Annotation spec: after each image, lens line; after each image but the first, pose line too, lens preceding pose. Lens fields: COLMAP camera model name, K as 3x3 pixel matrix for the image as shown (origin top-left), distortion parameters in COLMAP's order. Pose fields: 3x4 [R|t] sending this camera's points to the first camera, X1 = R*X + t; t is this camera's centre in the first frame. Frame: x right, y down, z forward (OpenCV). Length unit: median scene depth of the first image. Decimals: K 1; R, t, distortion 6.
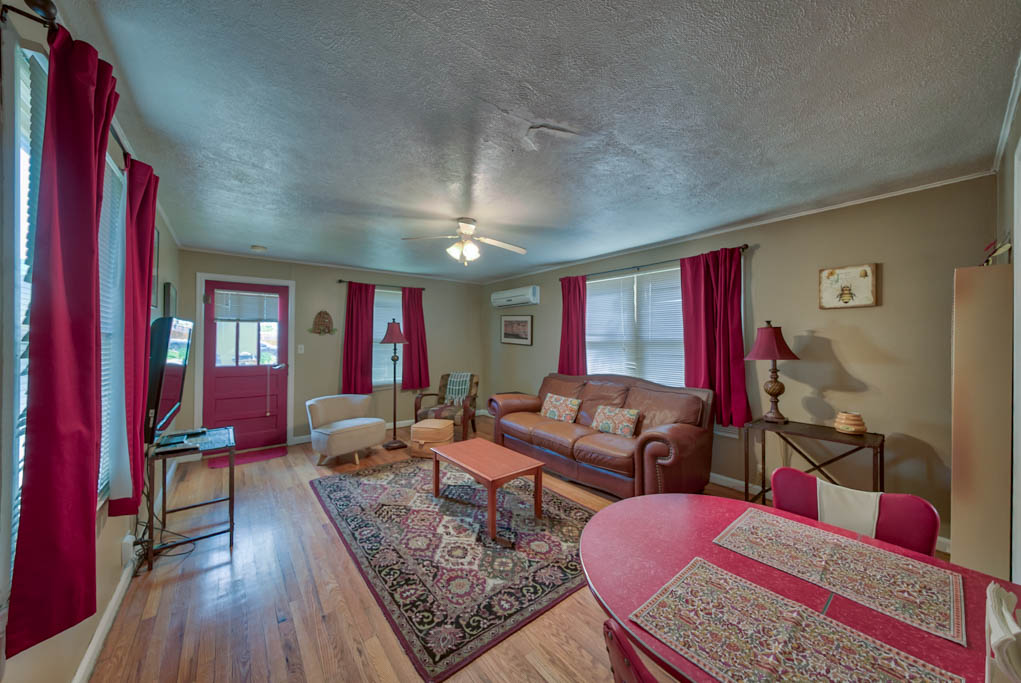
lens RADIAL K [[353.9, 0, 513.2], [0, 353.9, 334.9], [0, 0, 1]] dist [0.000881, -0.000059]
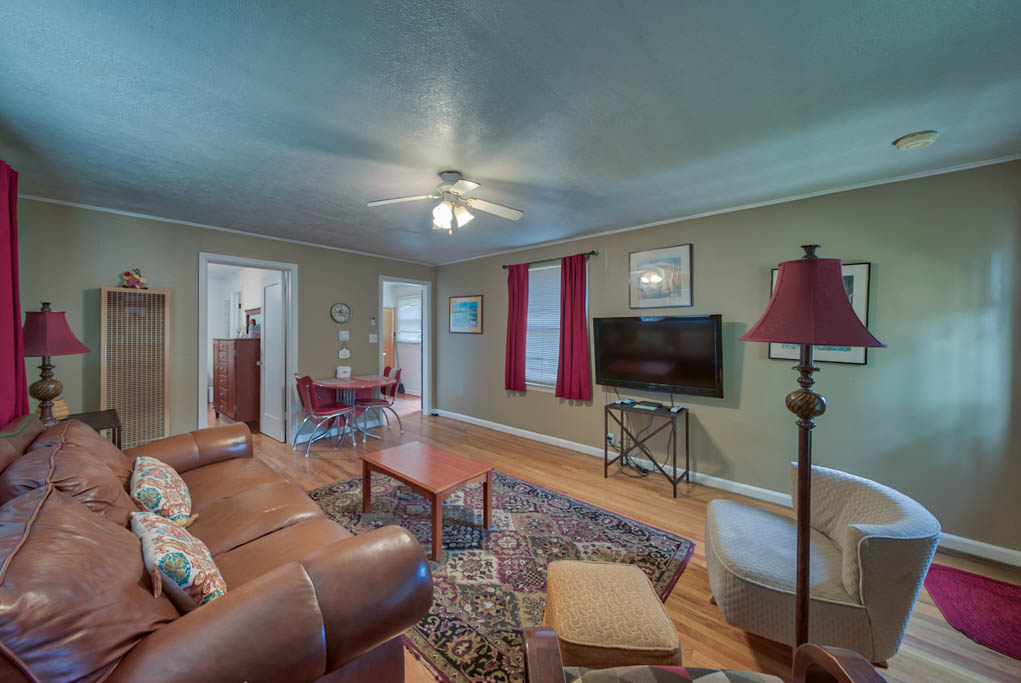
lens RADIAL K [[353.9, 0, 514.8], [0, 353.9, 336.0], [0, 0, 1]] dist [0.000881, -0.000059]
pose [[-0.979451, -0.006527, -0.201576, -0.112729], [-0.006437, 0.999979, -0.001105, 0.023402], [0.201579, 0.000215, -0.979472, 1.757392]]
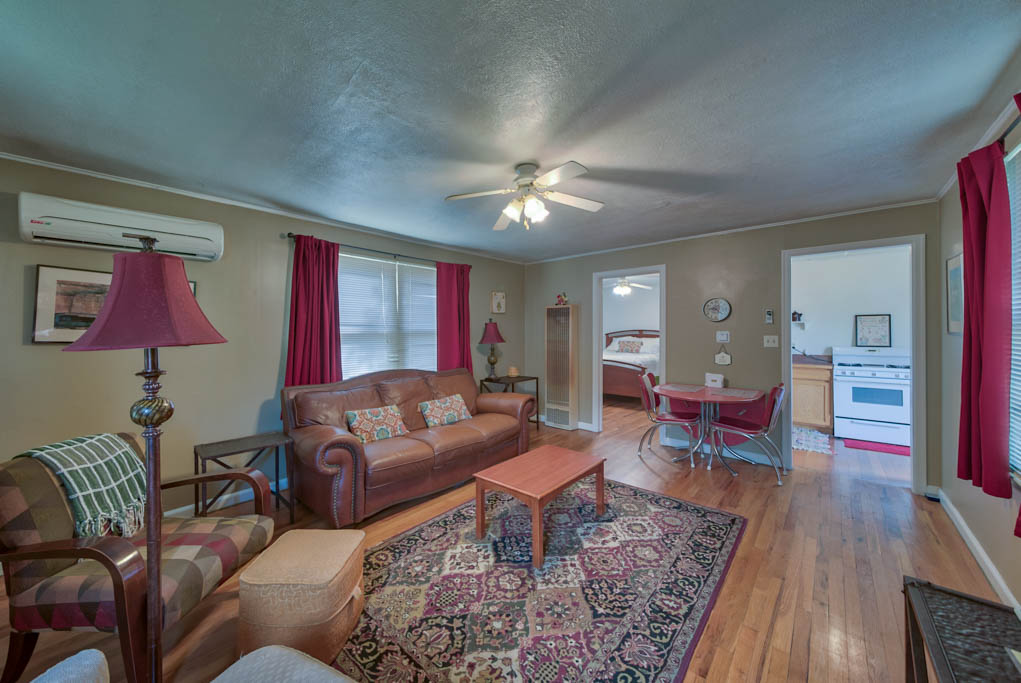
lens RADIAL K [[381.7, 0, 466.9], [0, 381.7, 333.0], [0, 0, 1]] dist [0.006728, 0.000042]
pose [[-0.134059, -0.009557, 0.990927, -0.892387], [-0.011107, 0.999905, 0.008141, 0.011199], [-0.990911, -0.009915, -0.134152, 1.208360]]
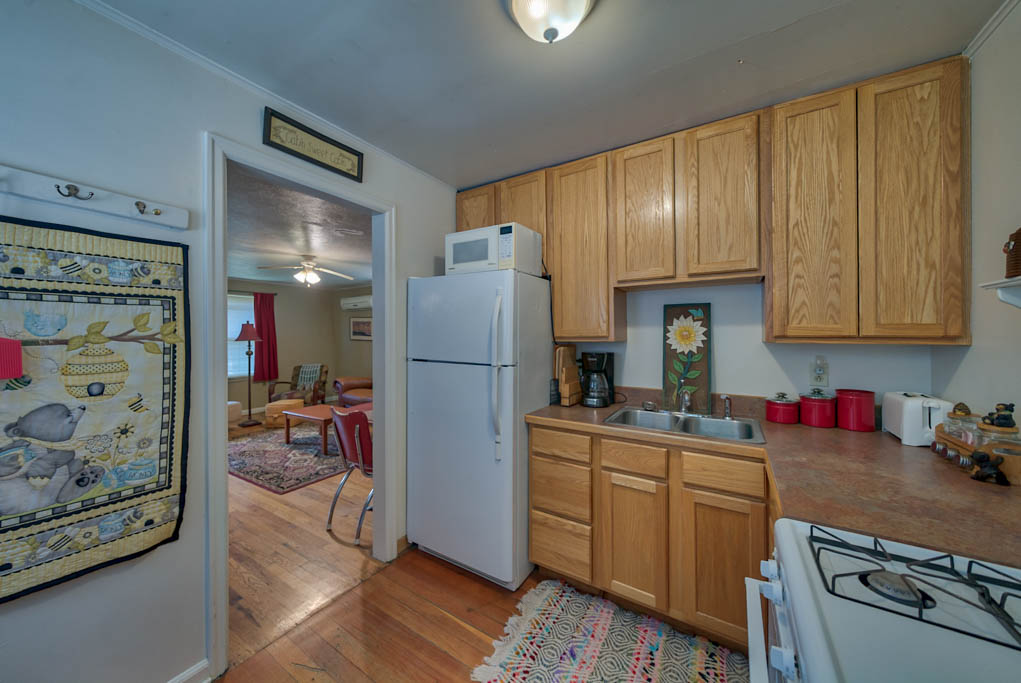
lens RADIAL K [[353.9, 0, 515.3], [0, 353.9, 334.9], [0, 0, 1]] dist [0.000881, -0.000059]
pose [[0.941112, -0.009434, 0.337963, 0.177192], [0.006522, 0.999931, 0.009751, -0.003828], [-0.338031, -0.006972, 0.941109, -0.687255]]
